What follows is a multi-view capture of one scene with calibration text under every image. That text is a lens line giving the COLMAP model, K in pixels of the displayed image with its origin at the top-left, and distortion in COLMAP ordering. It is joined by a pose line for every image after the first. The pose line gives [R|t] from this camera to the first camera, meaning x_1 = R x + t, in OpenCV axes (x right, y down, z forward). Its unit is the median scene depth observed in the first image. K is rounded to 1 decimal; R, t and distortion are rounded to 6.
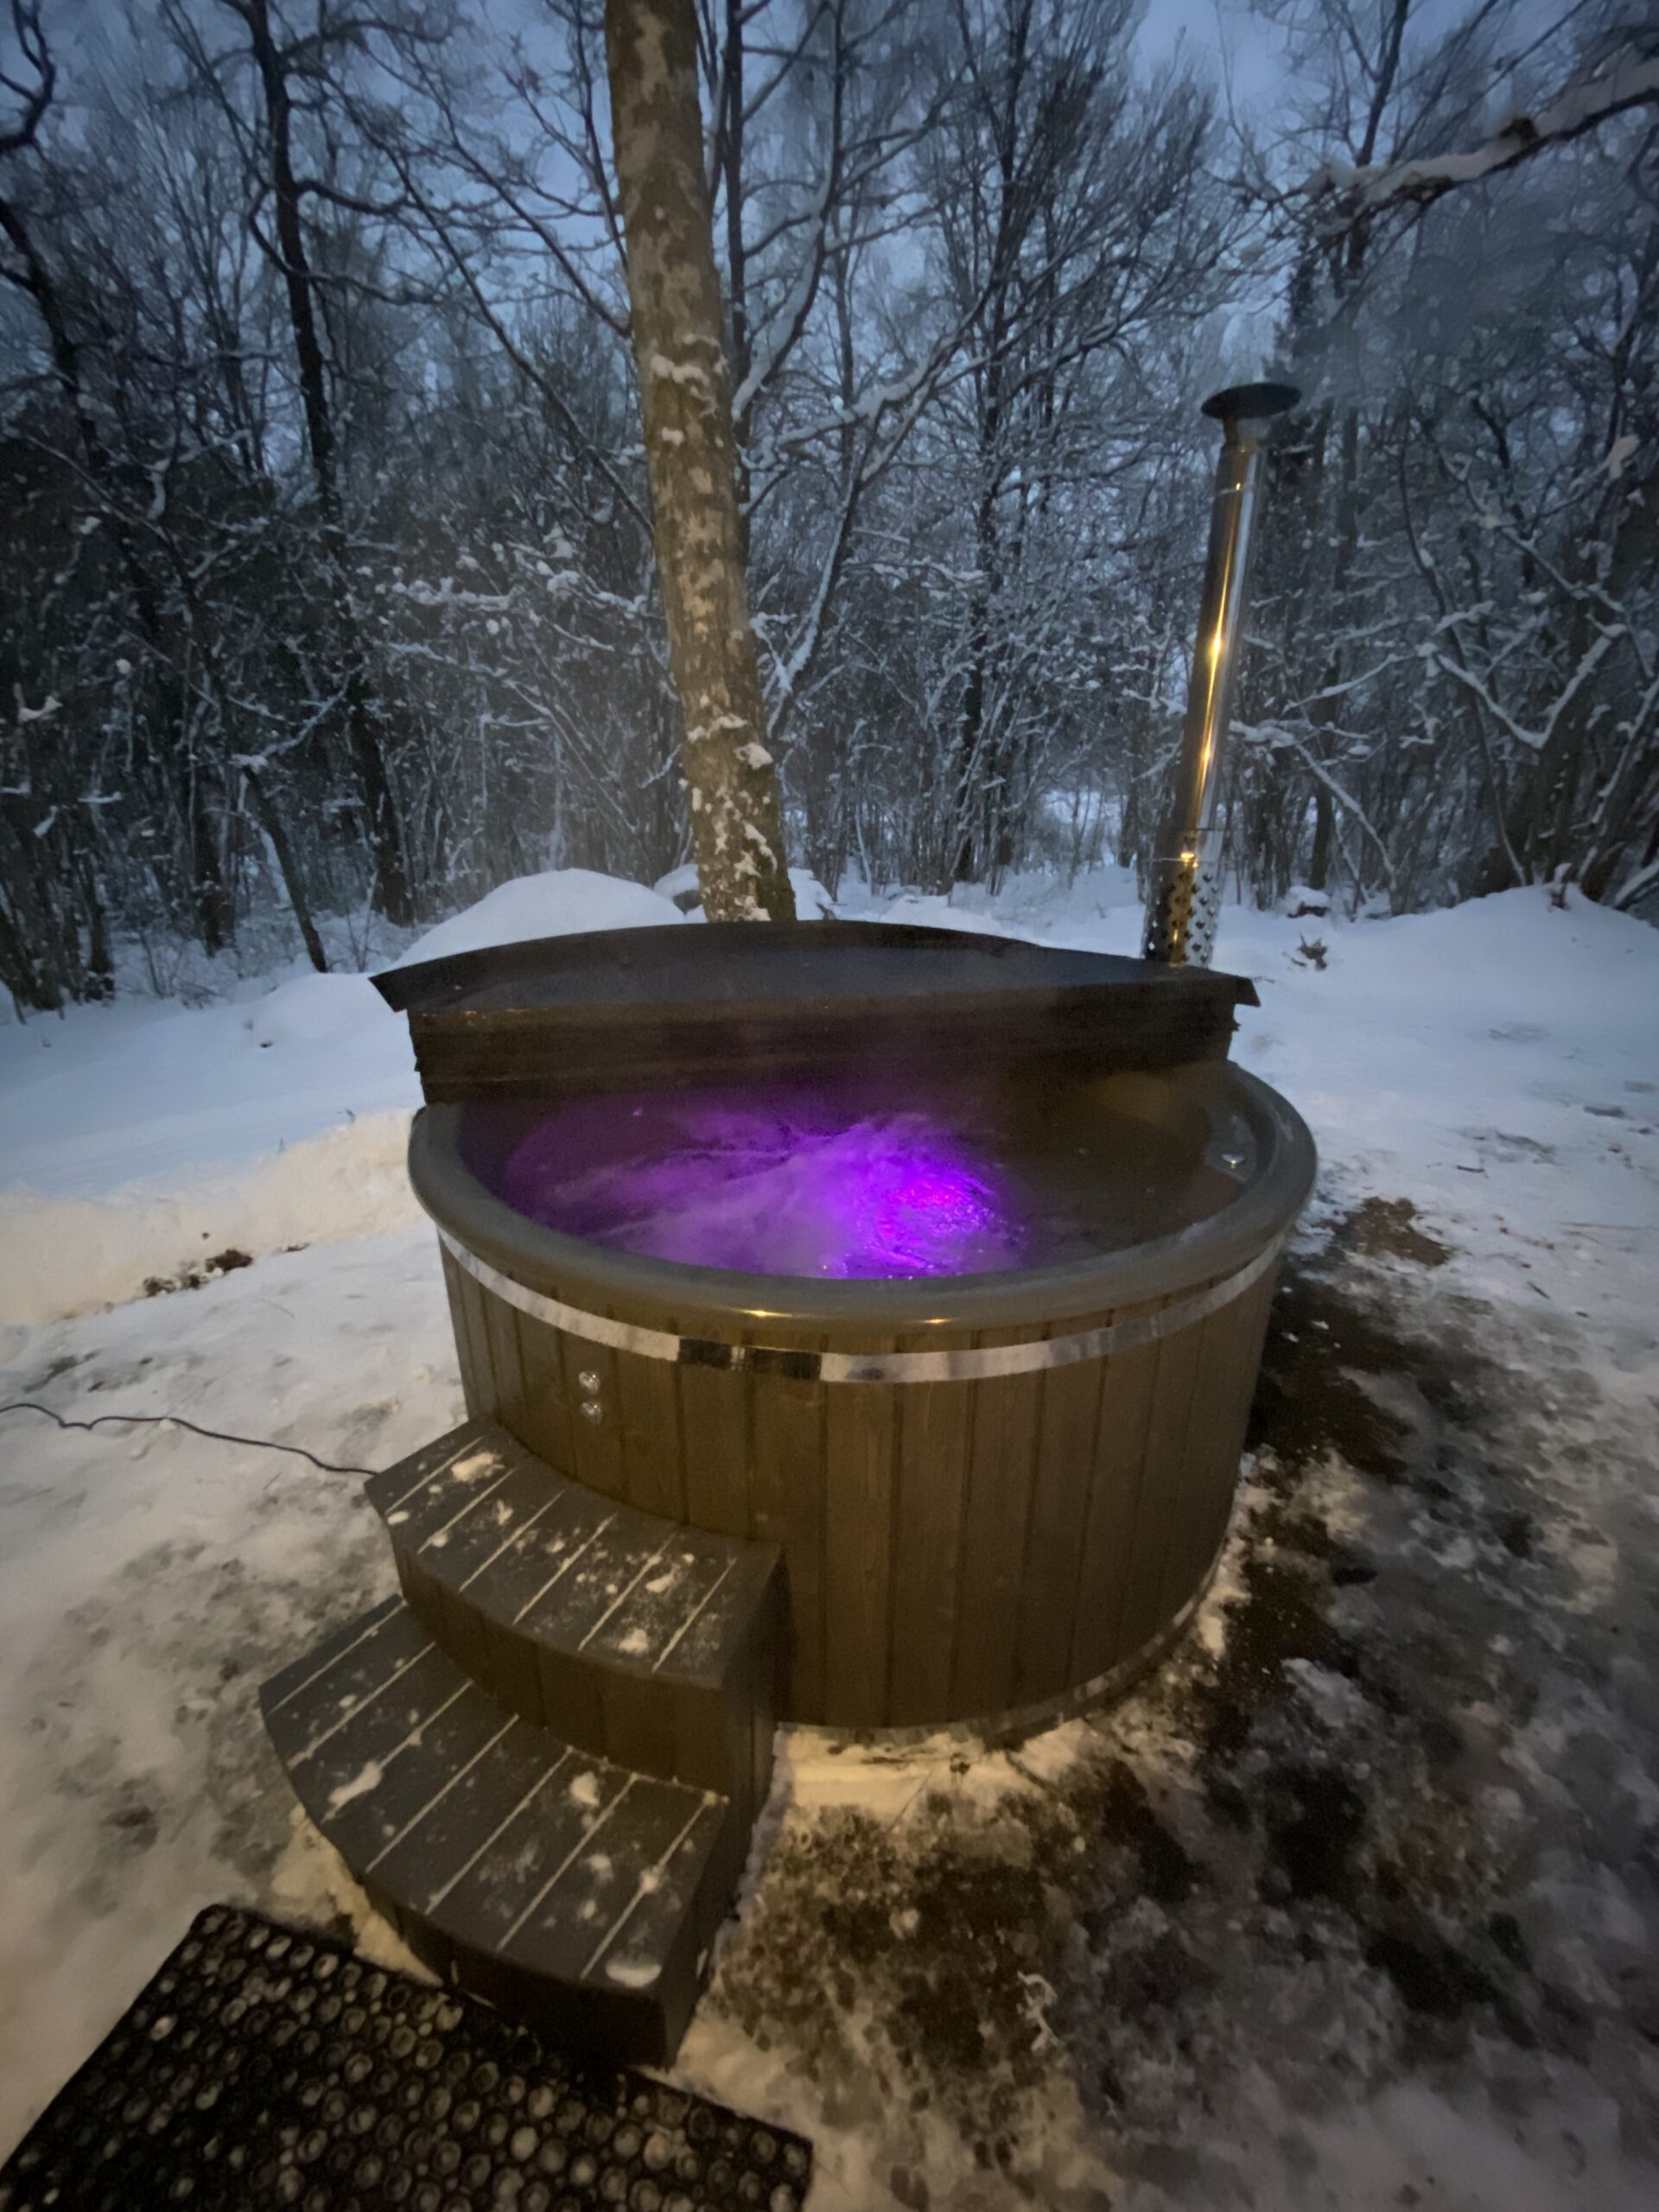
lens RADIAL K [[911.9, 0, 827.0], [0, 911.9, 1105.5], [0, 0, 1]] dist [-0.012842, -0.002819]
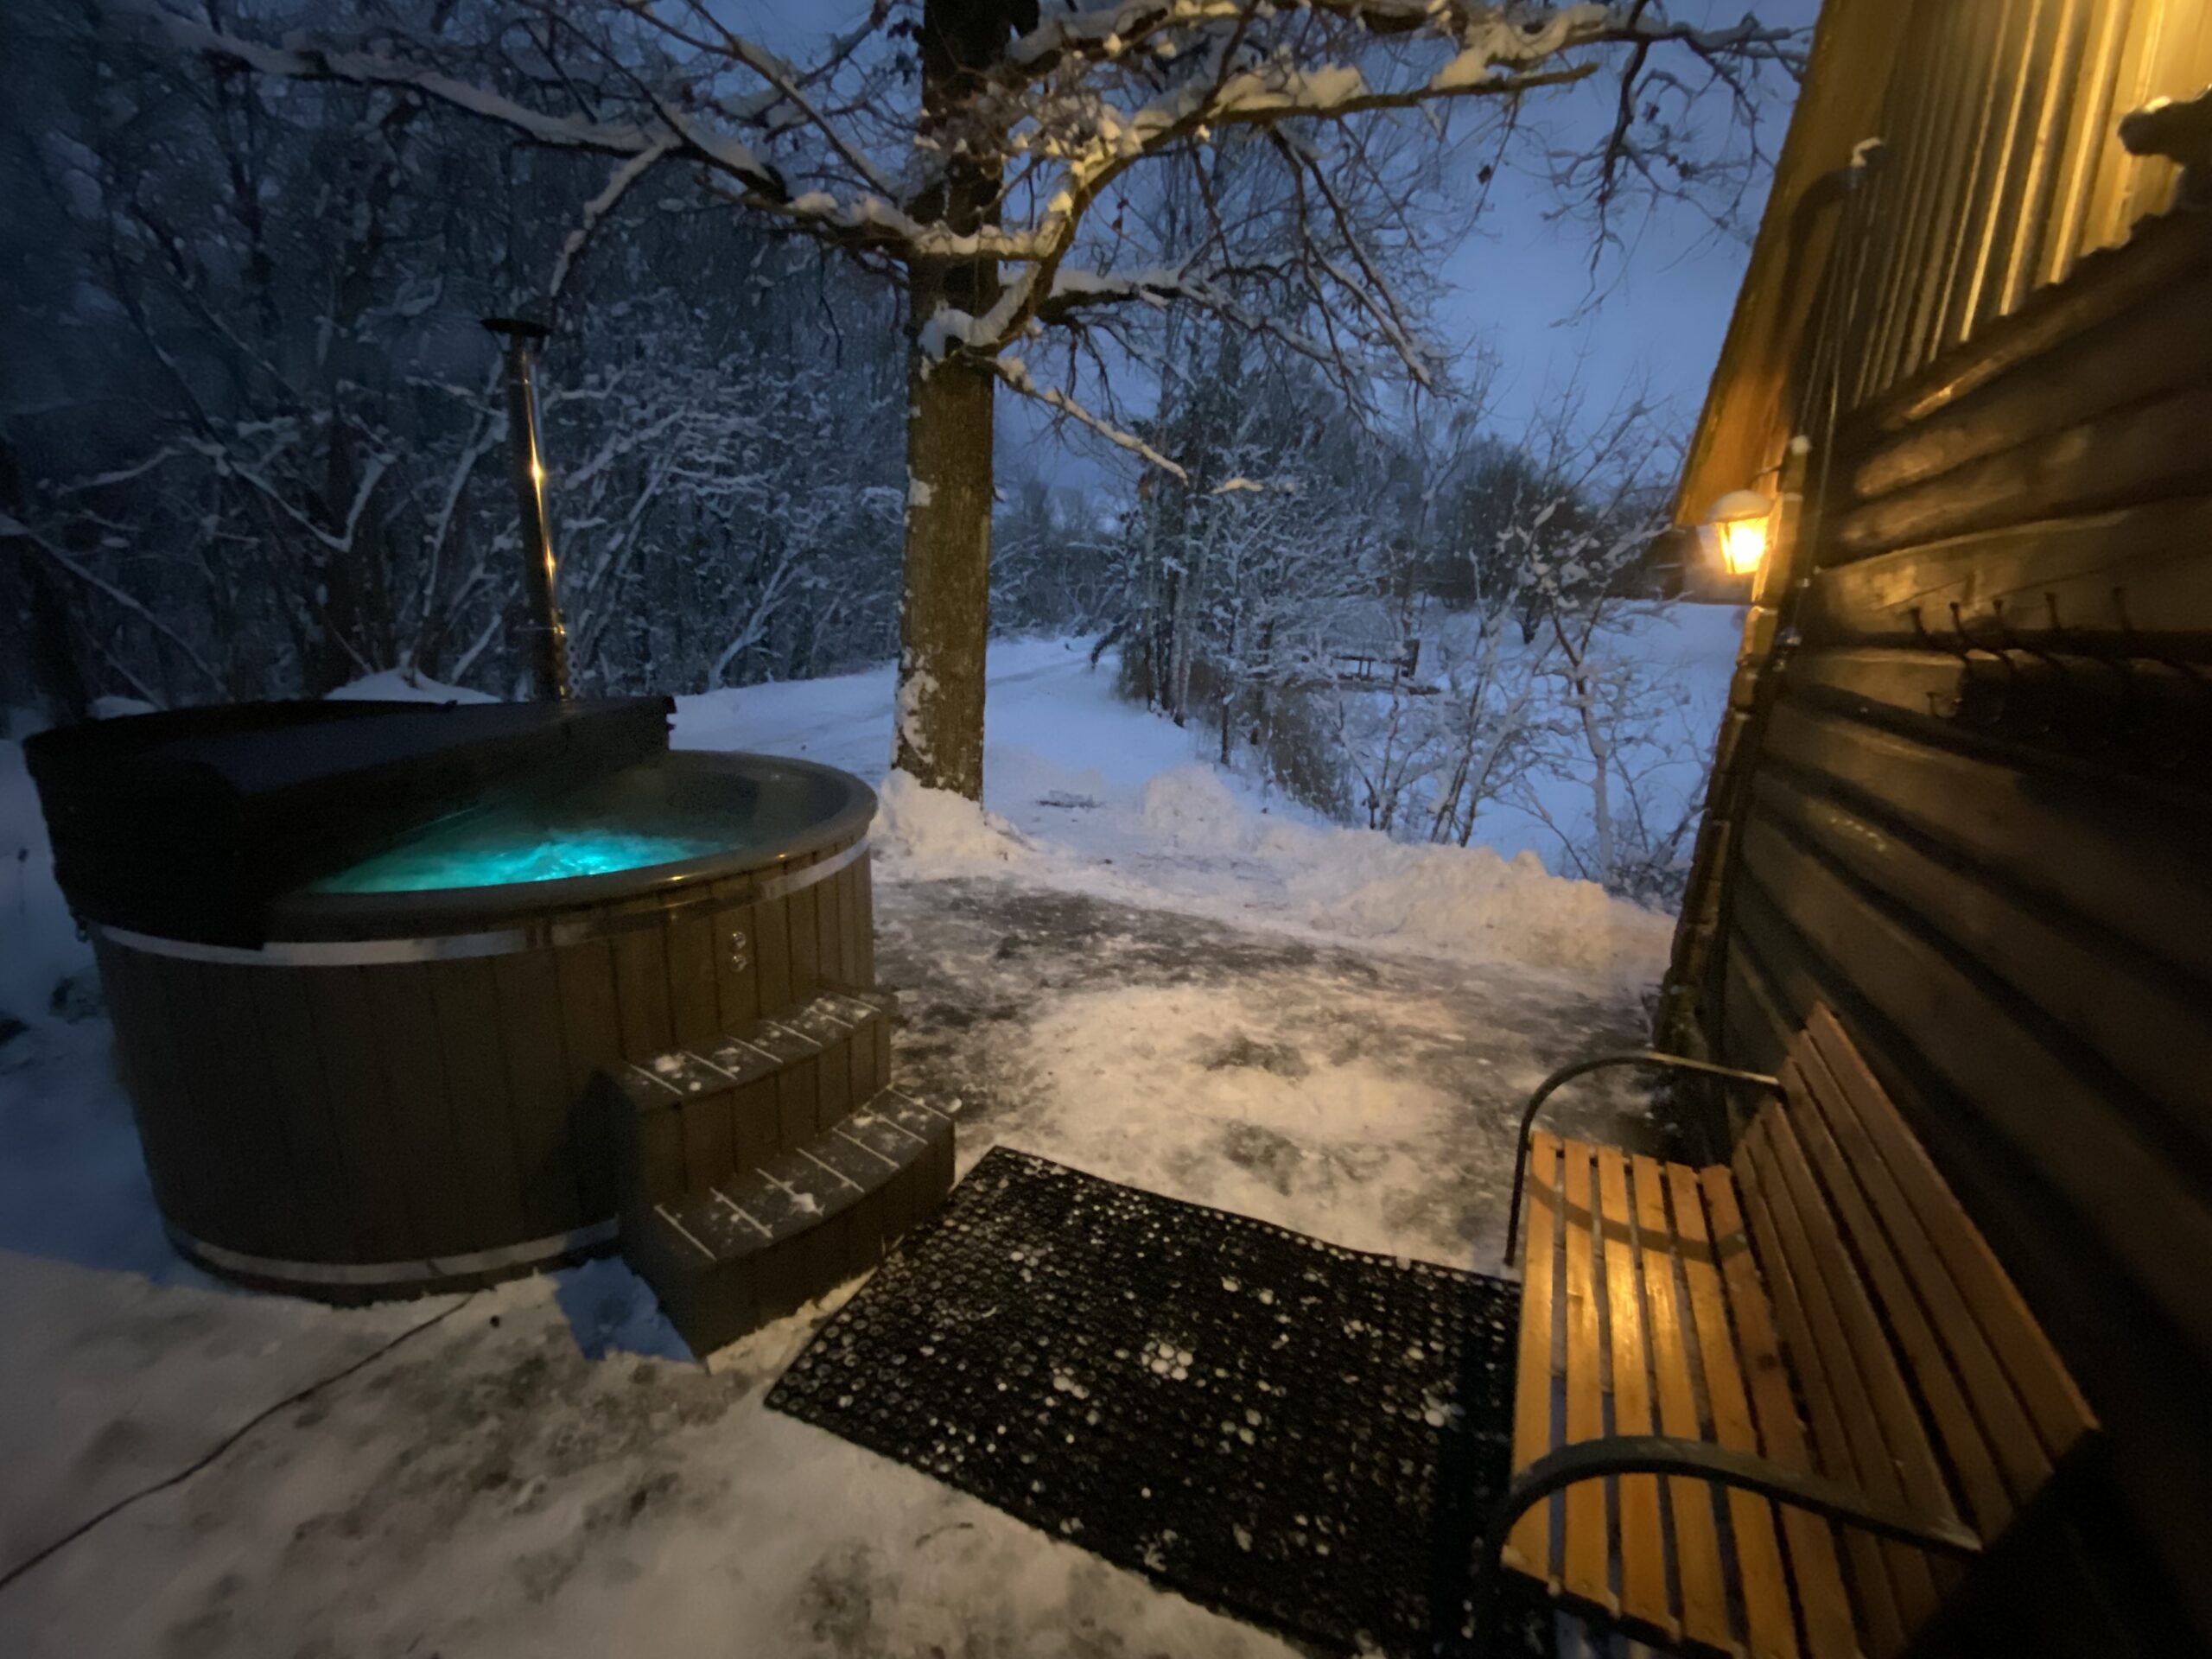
lens RADIAL K [[911.9, 0, 1107.4], [0, 911.9, 832.7], [0, 0, 1]] dist [-0.012842, -0.002819]
pose [[0.105750, -0.237455, 0.965625, -1.563948], [0.309623, 0.930660, 0.194949, 0.018259], [-0.944961, 0.278364, 0.171939, 0.060178]]
